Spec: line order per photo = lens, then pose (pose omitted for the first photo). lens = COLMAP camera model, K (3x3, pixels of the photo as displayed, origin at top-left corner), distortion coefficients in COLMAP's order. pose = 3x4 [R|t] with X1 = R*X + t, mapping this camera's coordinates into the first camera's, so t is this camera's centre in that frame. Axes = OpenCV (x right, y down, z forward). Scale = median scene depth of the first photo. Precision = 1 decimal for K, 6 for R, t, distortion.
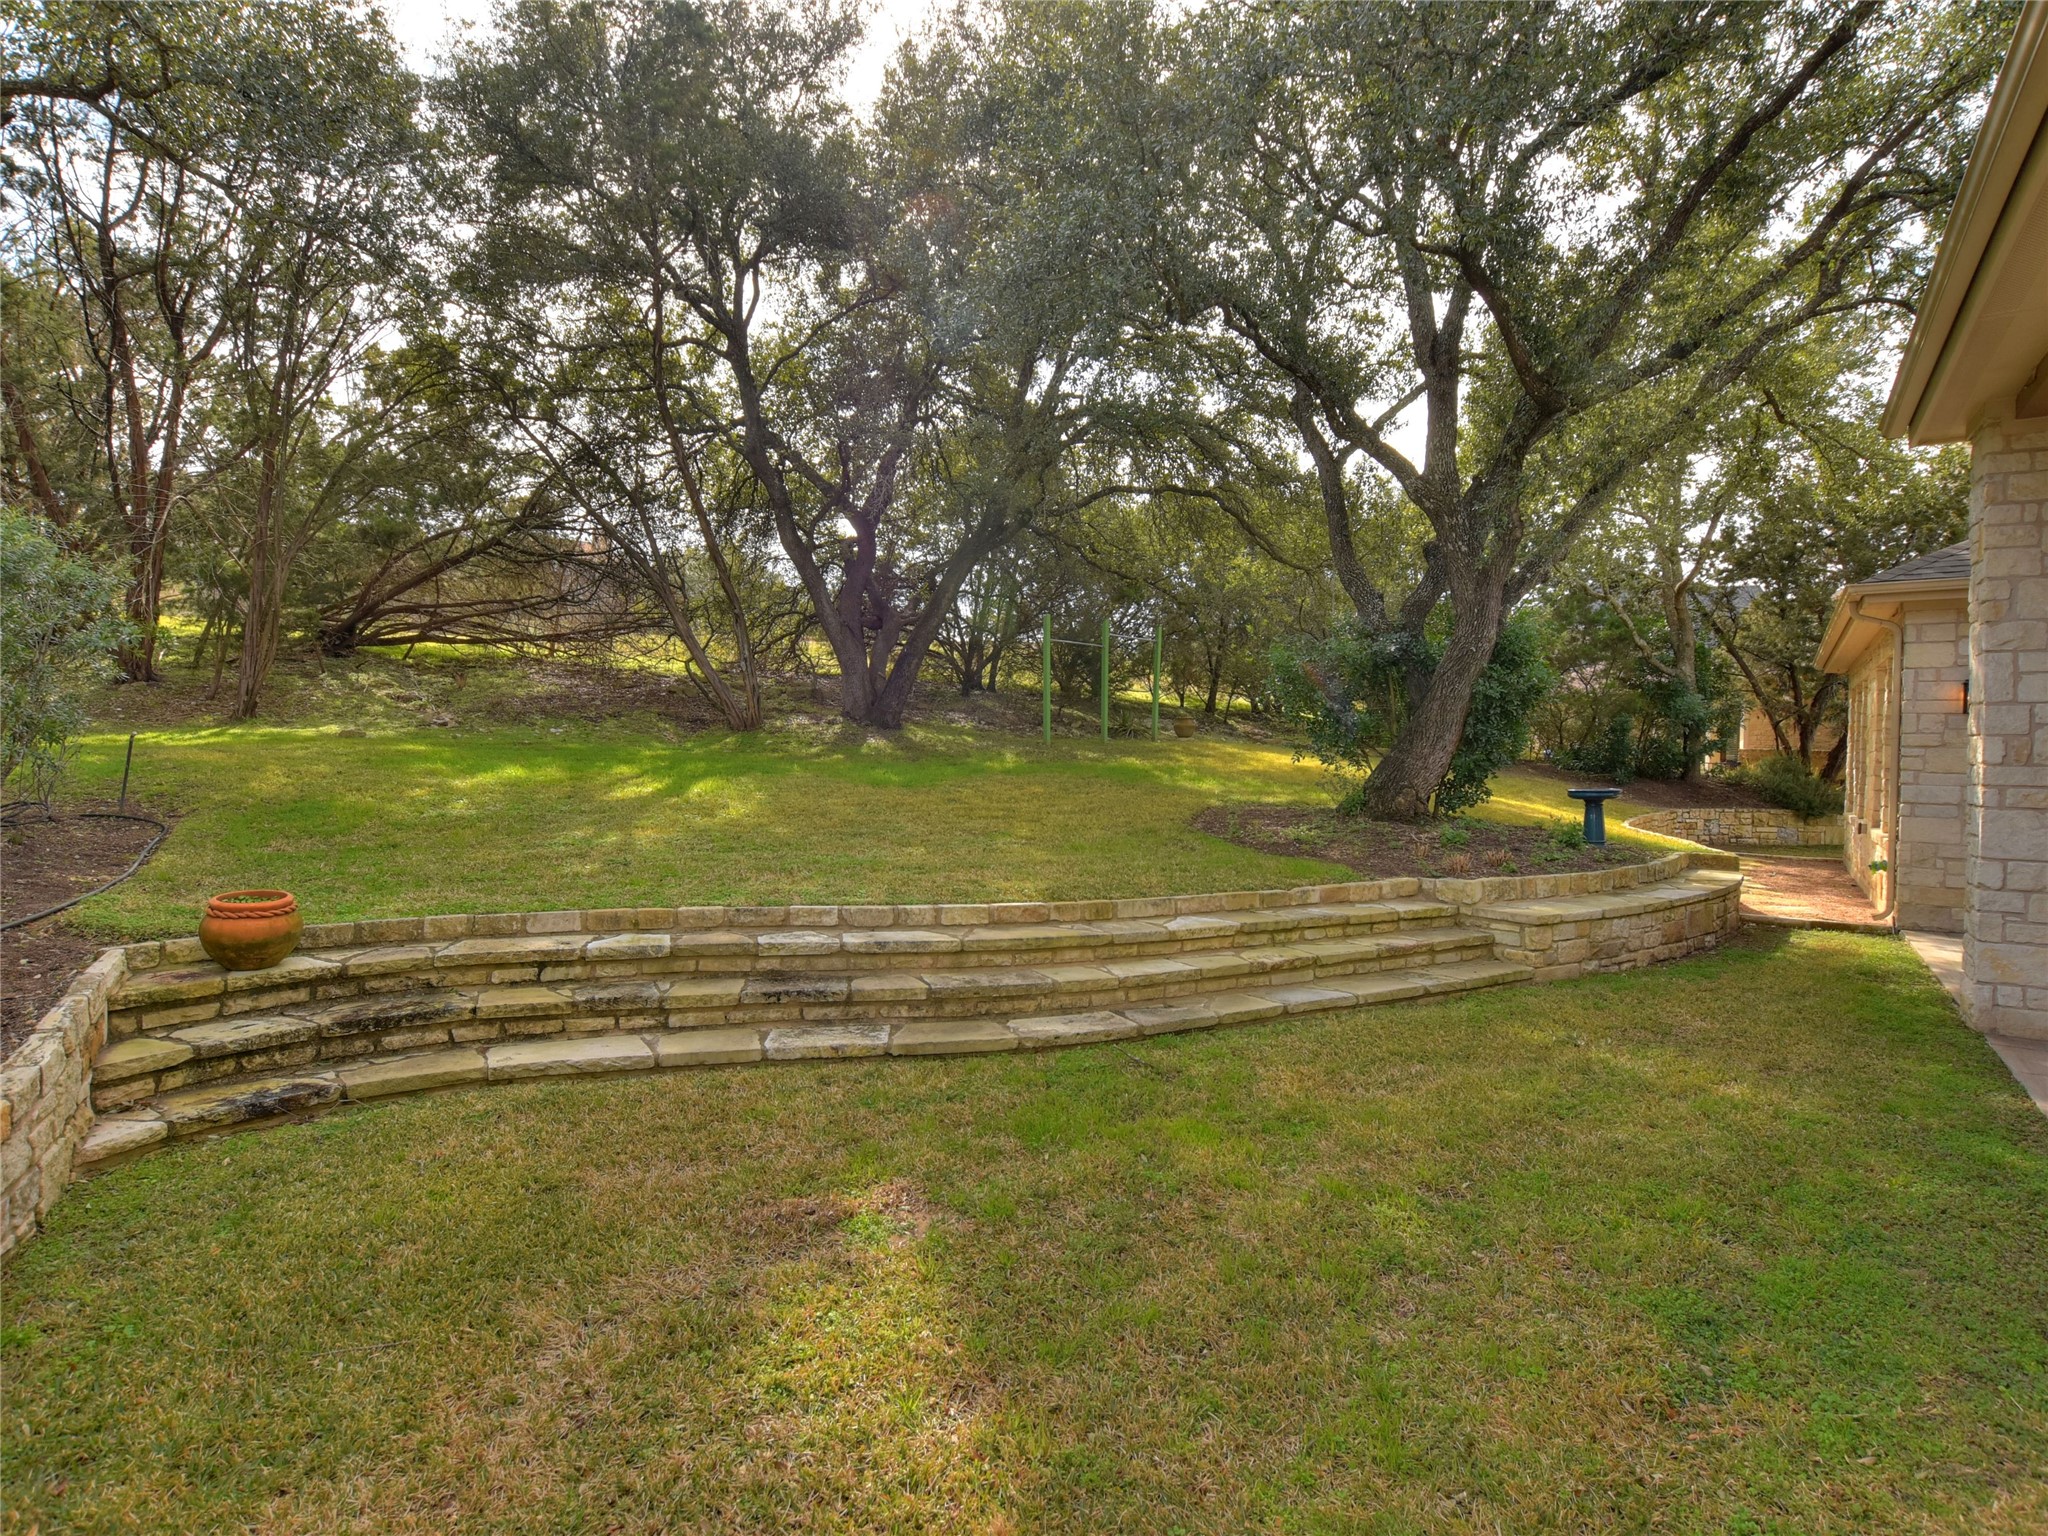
lens RADIAL K [[1036.0, 0, 1018.2], [0, 1036.0, 775.5], [0, 0, 1]] dist [-0.035918, 0.006266]
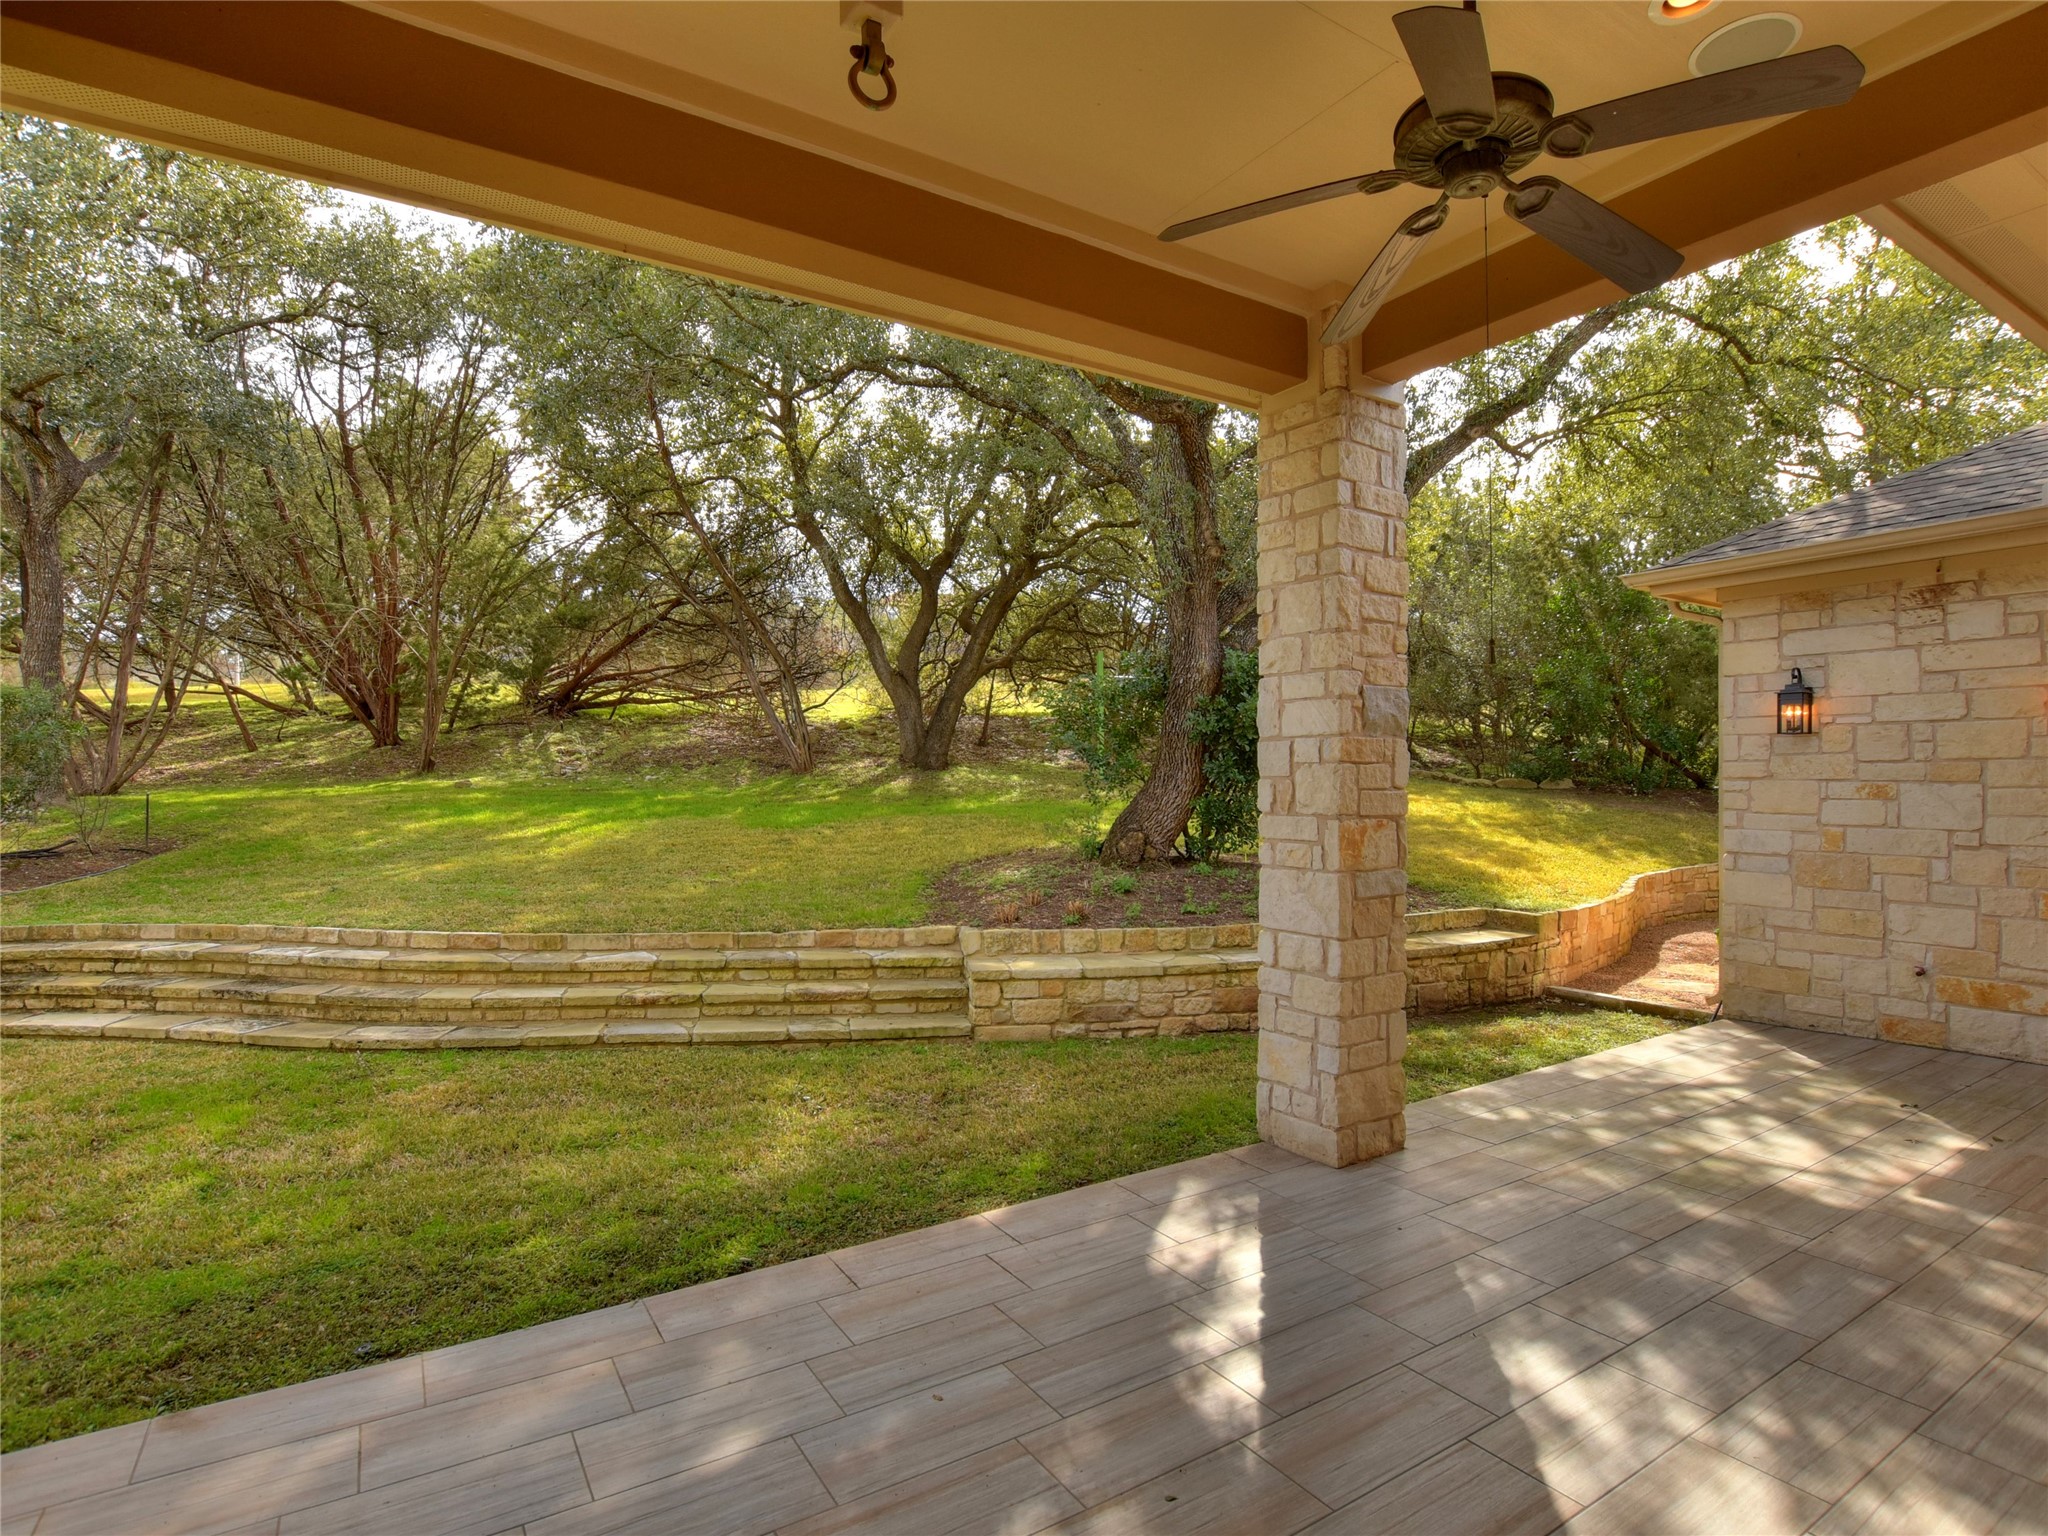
lens RADIAL K [[1036.0, 0, 1018.2], [0, 1036.0, 775.5], [0, 0, 1]] dist [-0.035918, 0.006266]
pose [[0.927659, -0.018862, -0.372951, 1.189134], [0.008292, 0.999518, -0.029926, -0.019160], [0.373336, 0.024668, 0.927368, 0.159121]]
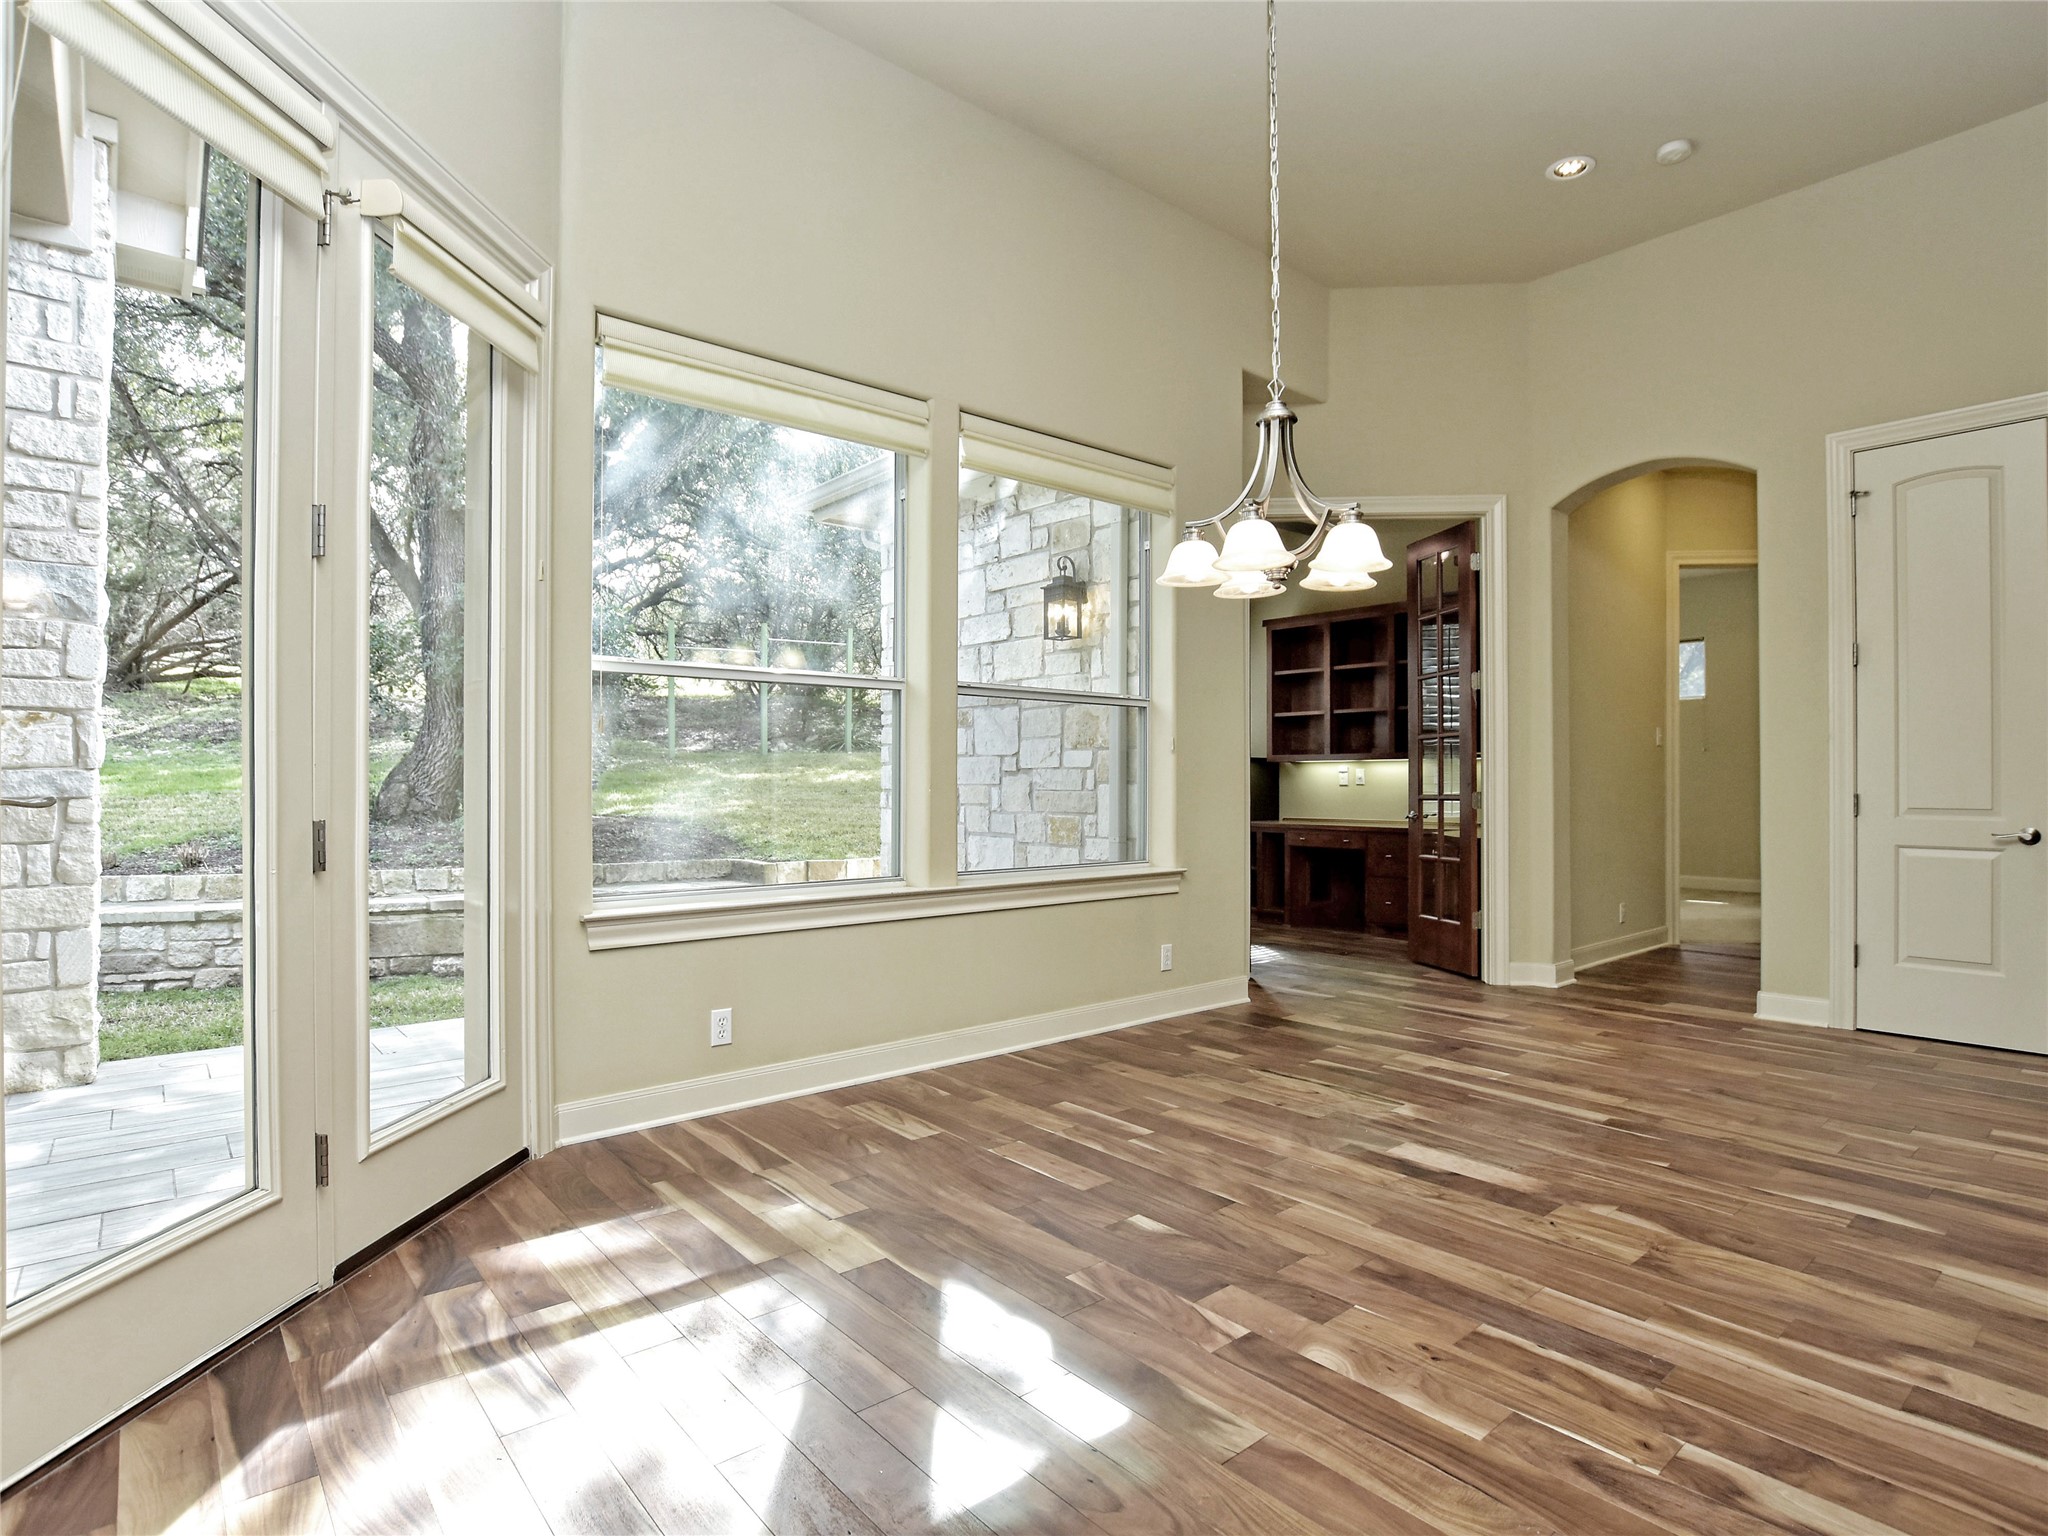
lens RADIAL K [[1051.3, 0, 1015.7], [0, 1051.3, 779.1], [0, 0, 1]] dist [-0.022456, 0.000166]
pose [[0.969833, -0.019612, -0.242982, 2.033429], [0.013530, 0.999553, -0.026673, 0.073481], [0.243396, 0.022580, 0.969664, 0.507131]]
